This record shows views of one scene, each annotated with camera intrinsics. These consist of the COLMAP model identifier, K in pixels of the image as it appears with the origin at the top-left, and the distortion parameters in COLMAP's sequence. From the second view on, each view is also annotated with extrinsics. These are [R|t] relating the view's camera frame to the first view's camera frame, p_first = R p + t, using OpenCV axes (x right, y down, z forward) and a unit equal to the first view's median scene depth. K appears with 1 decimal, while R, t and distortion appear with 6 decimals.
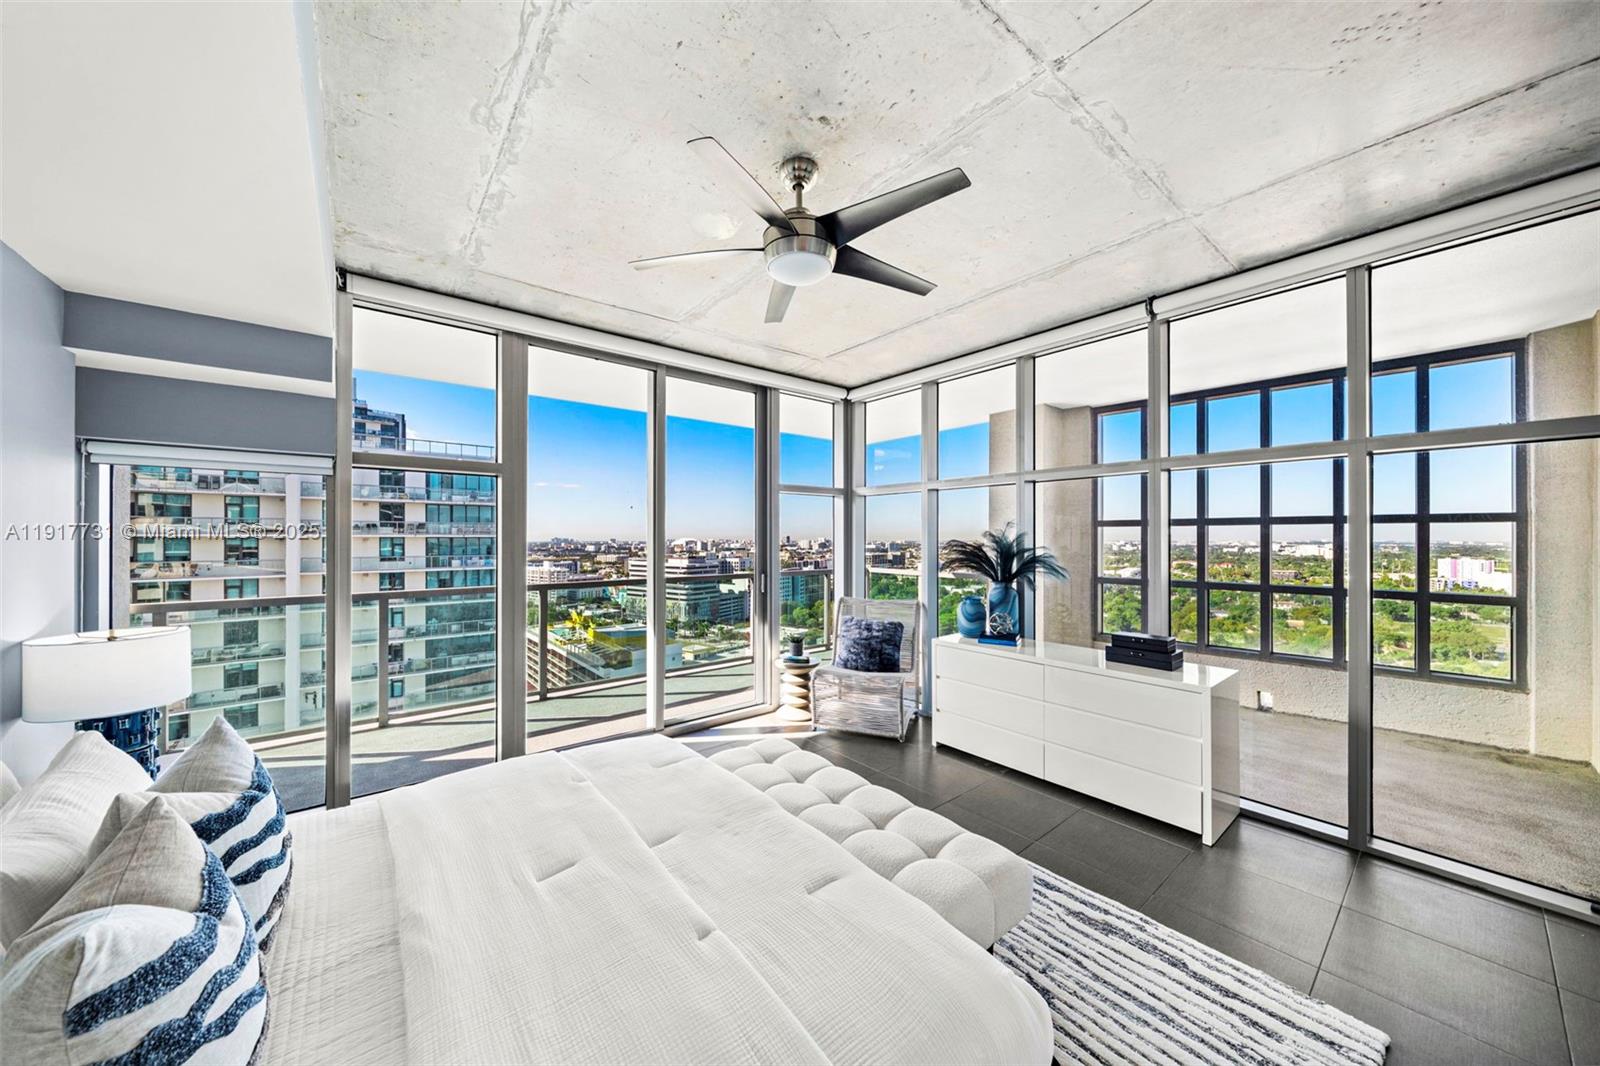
lens RADIAL K [[566.8, 0, 788.4], [0, 566.8, 528.5], [0, 0, 1]] dist [-0.006262, 0.000760]
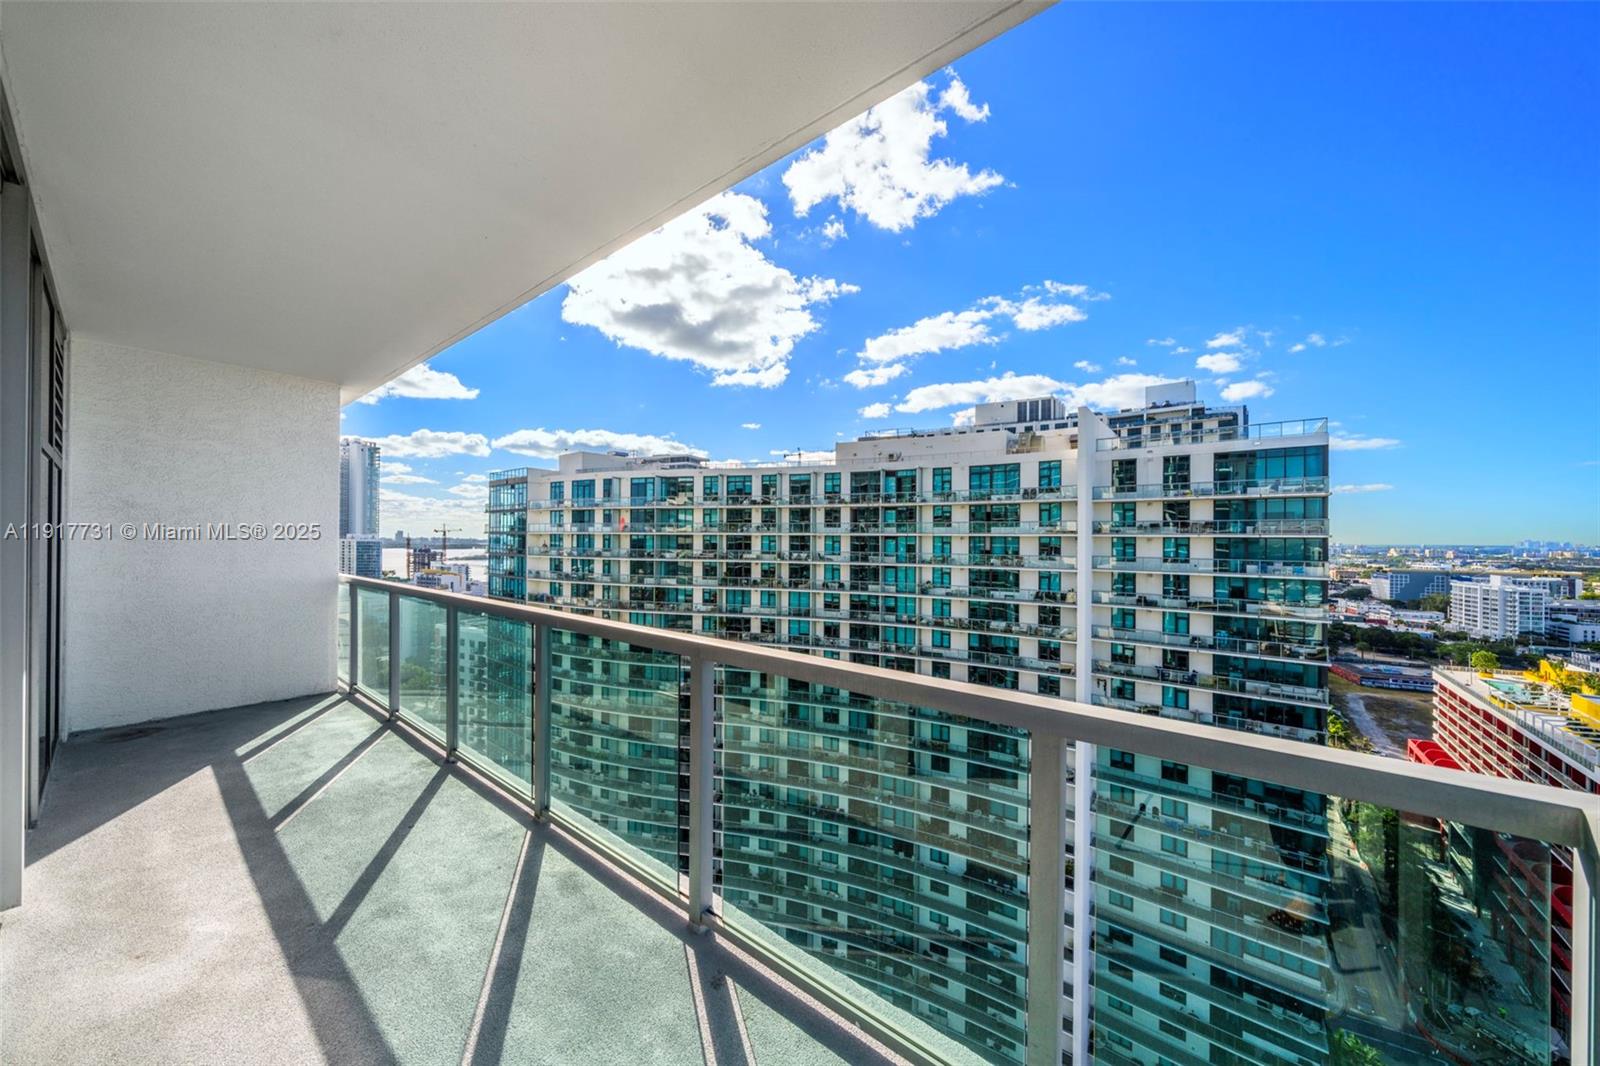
lens RADIAL K [[543.9, 0, 802.5], [0, 543.9, 537.6], [0, 0, 1]] dist [0.010861, 0.000268]
pose [[0.238033, 0.003616, -0.971250, 0.036008], [0.010540, 0.999925, 0.006306, 0.003421], [0.971200, -0.011738, 0.237977, 0.175803]]
